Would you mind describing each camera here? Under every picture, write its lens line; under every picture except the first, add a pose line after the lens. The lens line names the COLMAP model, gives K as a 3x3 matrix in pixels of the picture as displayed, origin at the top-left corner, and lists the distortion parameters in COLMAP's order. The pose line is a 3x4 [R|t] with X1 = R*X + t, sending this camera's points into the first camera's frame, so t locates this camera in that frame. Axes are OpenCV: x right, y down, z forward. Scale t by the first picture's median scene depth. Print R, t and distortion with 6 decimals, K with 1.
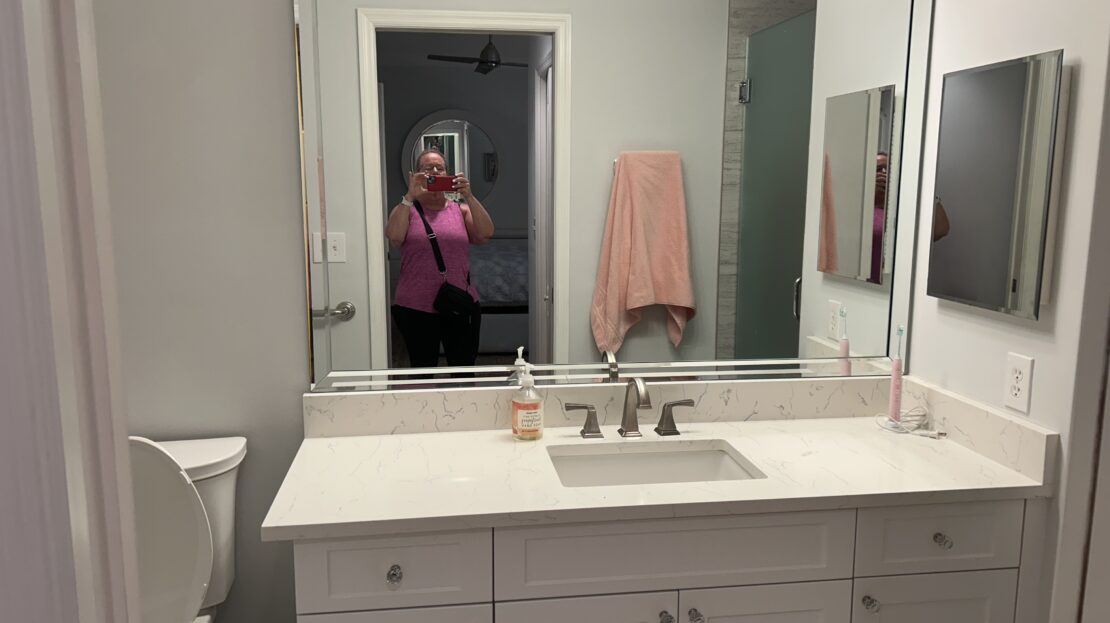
lens RADIAL K [[830.7, 0, 547.2], [0, 830.7, 312.1], [0, 0, 1]] dist [0.072071, -0.082128]
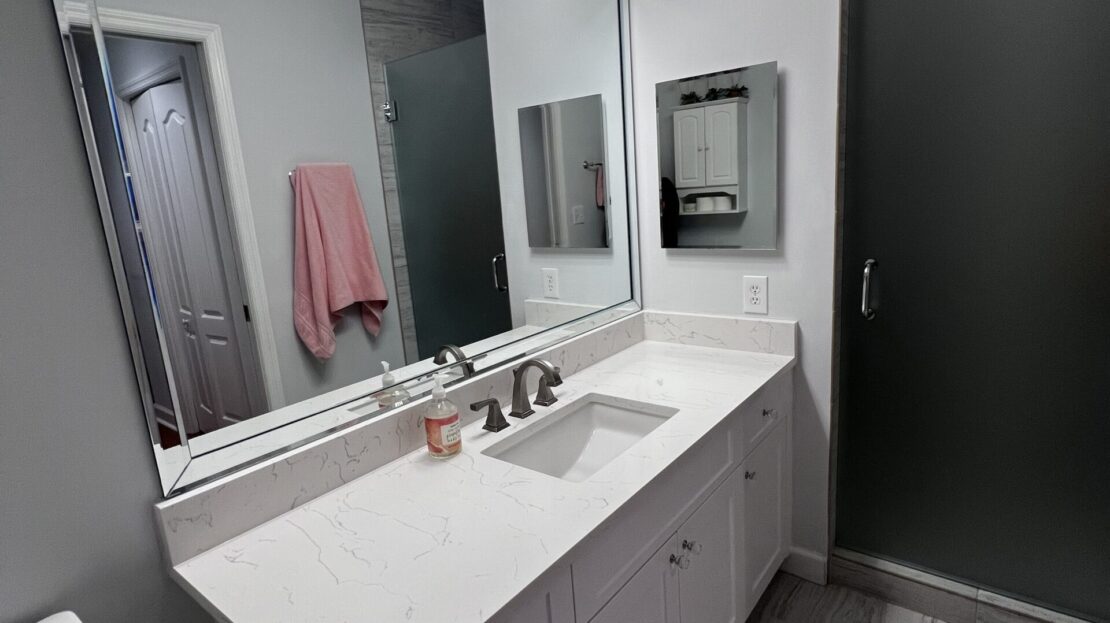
lens RADIAL K [[592.4, 0, 556.0], [0, 592.4, 309.1], [0, 0, 1]] dist [-0.006927, 0.000471]
pose [[0.732022, -0.199522, 0.651410, -0.194999], [0.181534, 0.978710, 0.095773, -0.028212], [-0.656651, 0.048145, 0.752657, 0.236434]]
